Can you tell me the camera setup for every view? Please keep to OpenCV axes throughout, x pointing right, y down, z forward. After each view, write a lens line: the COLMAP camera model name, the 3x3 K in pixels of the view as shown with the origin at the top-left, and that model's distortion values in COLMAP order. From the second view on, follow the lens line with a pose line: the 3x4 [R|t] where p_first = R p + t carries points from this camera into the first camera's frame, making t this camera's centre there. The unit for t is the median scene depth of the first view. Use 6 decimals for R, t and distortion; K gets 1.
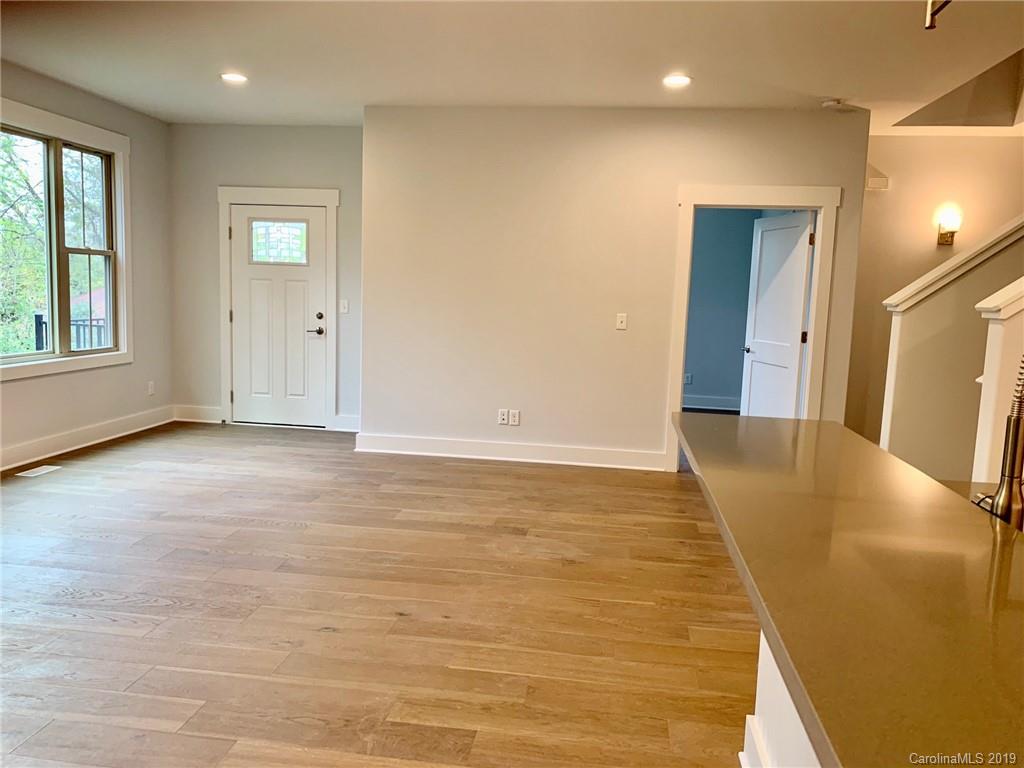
lens RADIAL K [[785.7, 0, 504.1], [0, 785.7, 380.1], [0, 0, 1]] dist [0.012397, -0.007740]
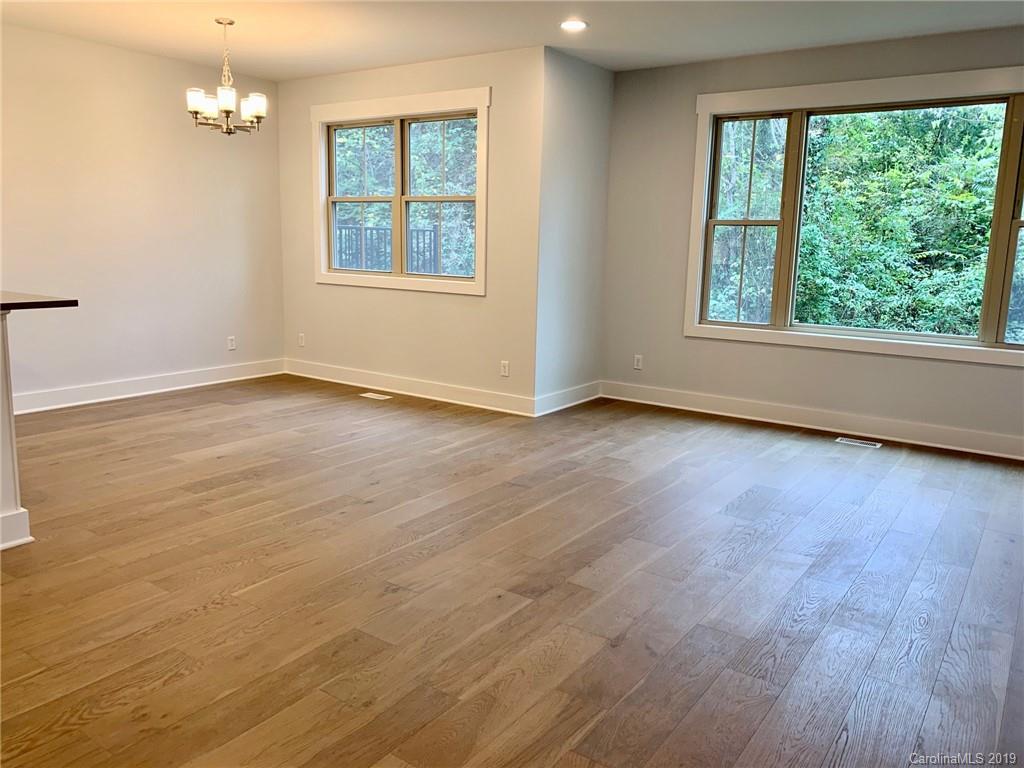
lens RADIAL K [[785.7, 0, 503.1], [0, 785.7, 390.6], [0, 0, 1]] dist [0.012397, -0.007740]
pose [[-0.457442, 0.118548, -0.881302, 0.592254], [-0.155896, 0.965033, 0.210729, -0.108148], [0.875467, 0.233788, -0.422966, 1.208442]]
